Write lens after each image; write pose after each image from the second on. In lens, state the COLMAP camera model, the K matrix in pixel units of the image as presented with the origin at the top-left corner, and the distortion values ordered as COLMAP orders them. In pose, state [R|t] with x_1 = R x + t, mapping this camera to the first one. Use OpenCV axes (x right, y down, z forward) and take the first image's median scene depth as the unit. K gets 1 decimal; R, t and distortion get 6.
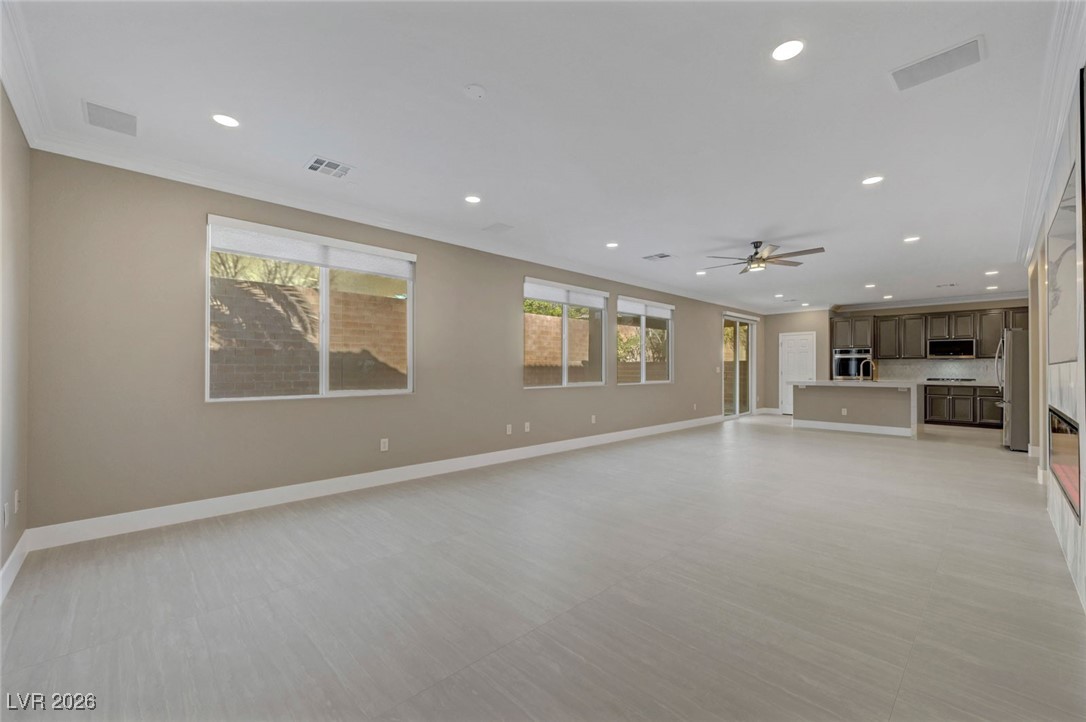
lens RADIAL K [[439.3, 0, 545.7], [0, 439.3, 368.5], [0, 0, 1]] dist [-0.001743, 0.000244]
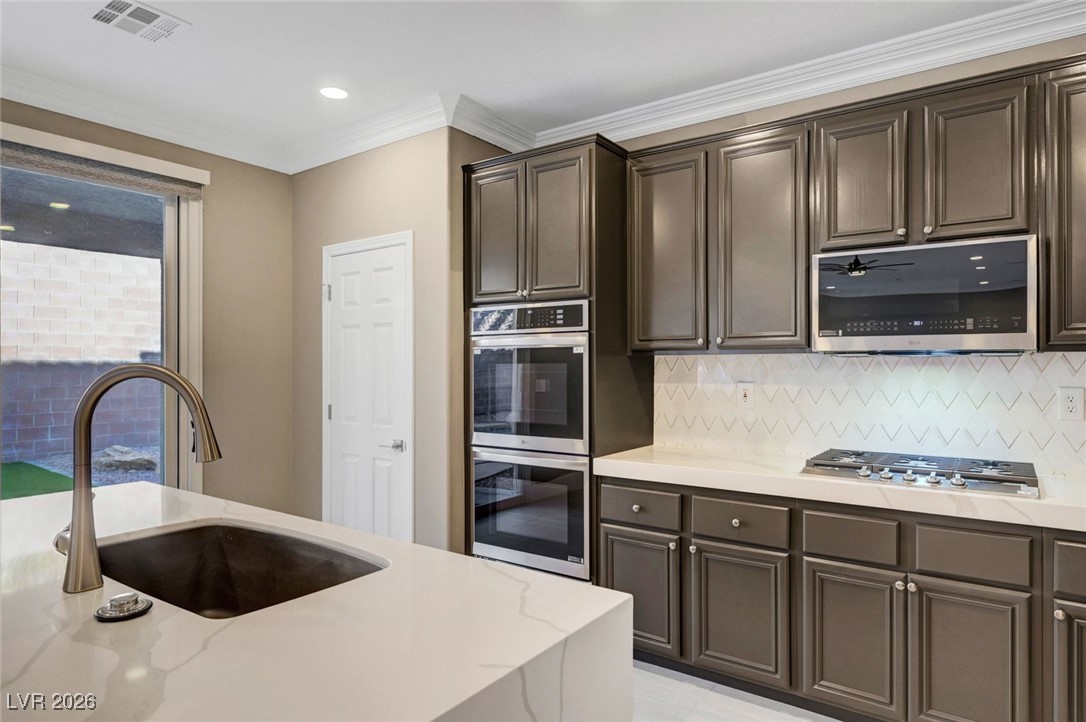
lens RADIAL K [[651.0, 0, 539.9], [0, 651.0, 362.5], [0, 0, 1]] dist [-0.004161, -0.000569]
pose [[0.985997, -0.001653, 0.166755, 0.683328], [0.001448, 0.999998, 0.001349, -0.017471], [-0.166756, -0.001089, 0.985998, 0.716252]]
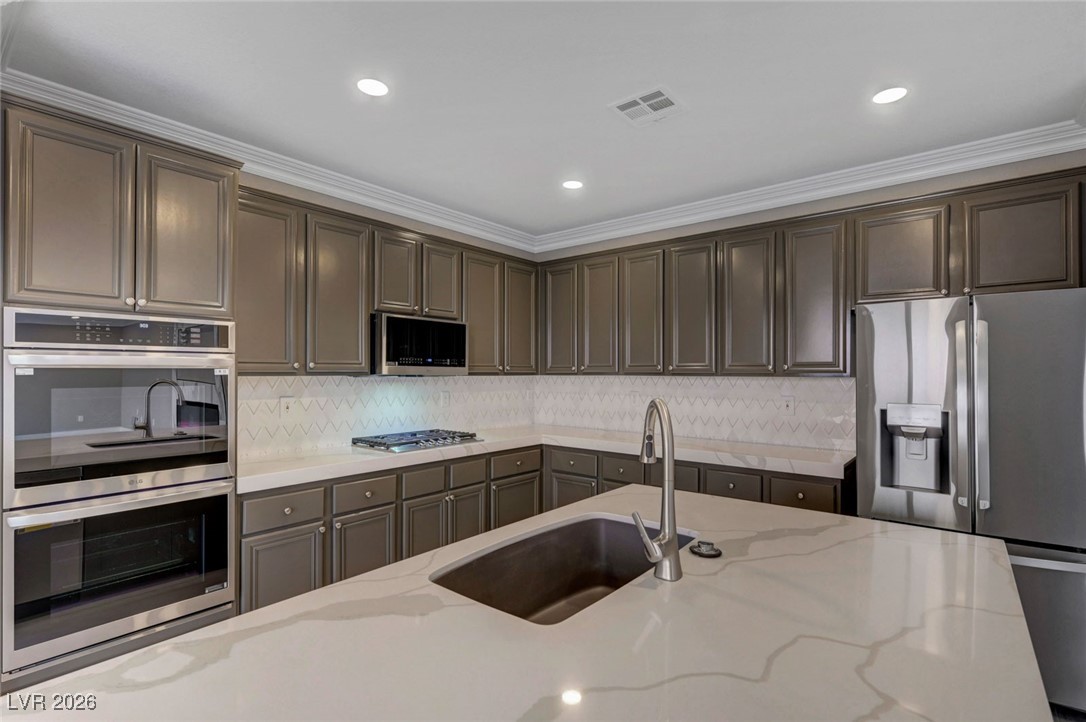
lens RADIAL K [[508.3, 0, 541.0], [0, 508.3, 364.8], [0, 0, 1]] dist [-0.000923, -0.000128]
pose [[-0.111620, 0.014733, 0.993642, 0.496222], [-0.004788, 0.999871, -0.015363, -0.023427], [-0.993739, -0.006472, -0.111535, 0.900146]]
